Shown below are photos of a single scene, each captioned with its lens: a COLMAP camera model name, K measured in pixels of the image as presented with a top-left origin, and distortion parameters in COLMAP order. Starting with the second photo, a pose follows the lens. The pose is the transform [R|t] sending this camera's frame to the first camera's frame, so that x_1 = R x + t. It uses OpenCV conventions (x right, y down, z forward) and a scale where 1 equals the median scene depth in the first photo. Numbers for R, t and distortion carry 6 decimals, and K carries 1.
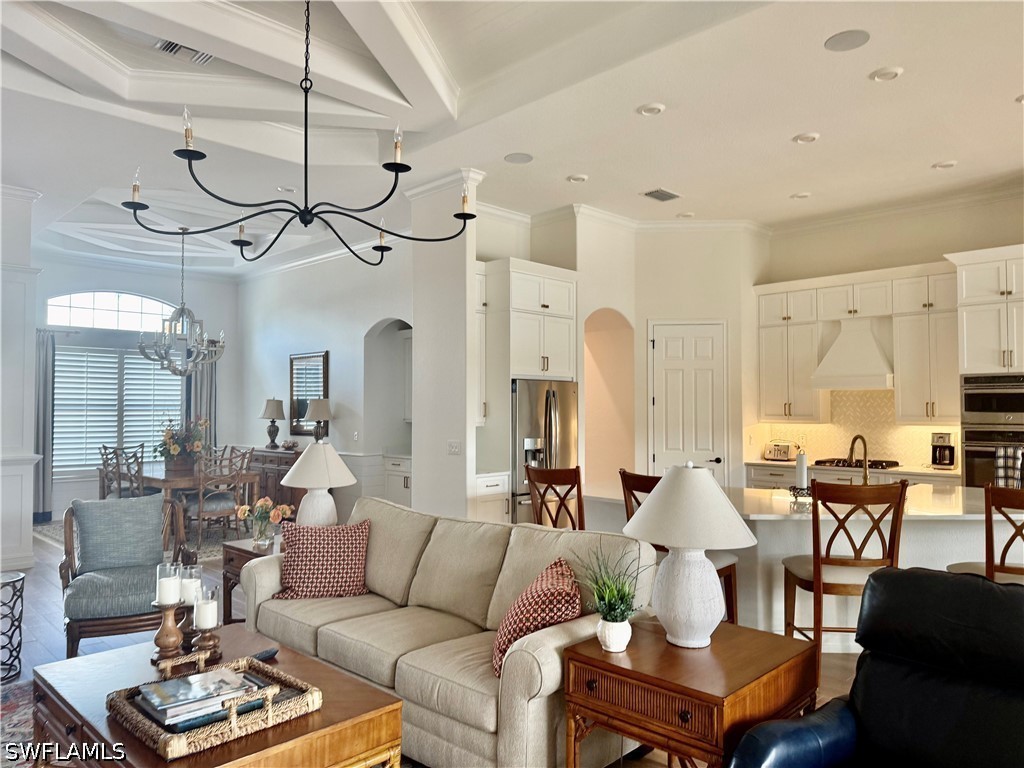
lens RADIAL K [[734.0, 0, 512.5], [0, 734.0, 387.7], [0, 0, 1]] dist [0.106968, -0.114606]
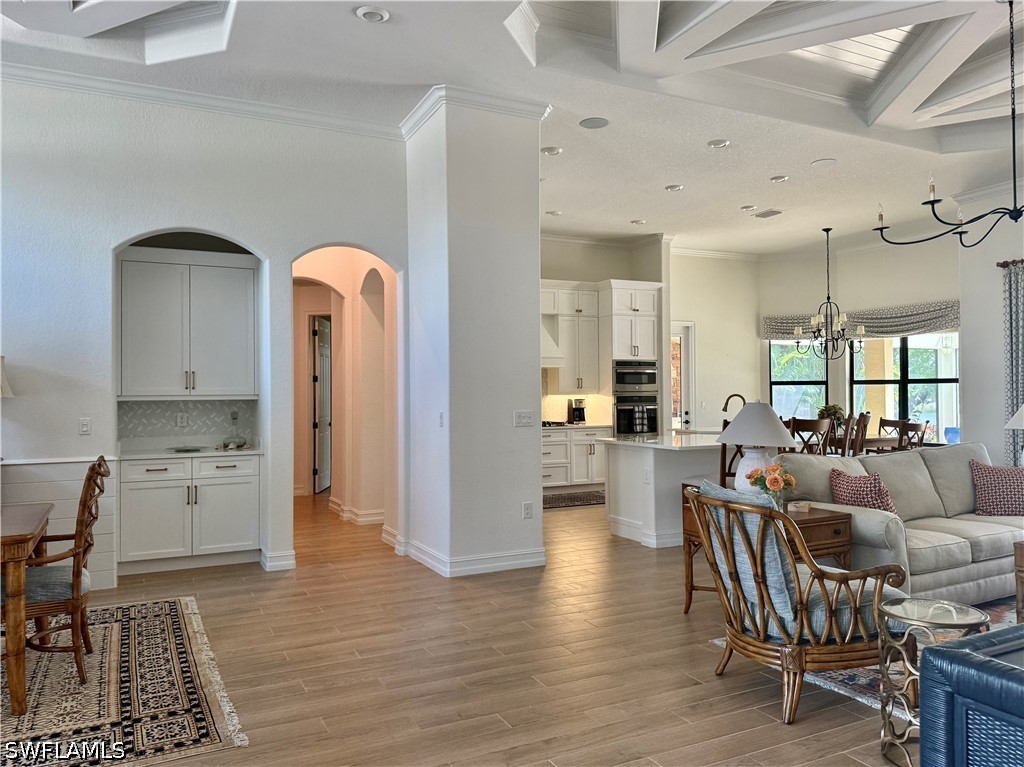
lens RADIAL K [[725.2, 0, 515.1], [0, 725.2, 379.1], [0, 0, 1]] dist [0.109487, -0.176060]
pose [[0.318287, 0.018494, 0.947814, -0.872600], [-0.017682, 0.999752, -0.013570, 0.046011], [-0.947830, -0.012440, 0.318535, 0.729212]]
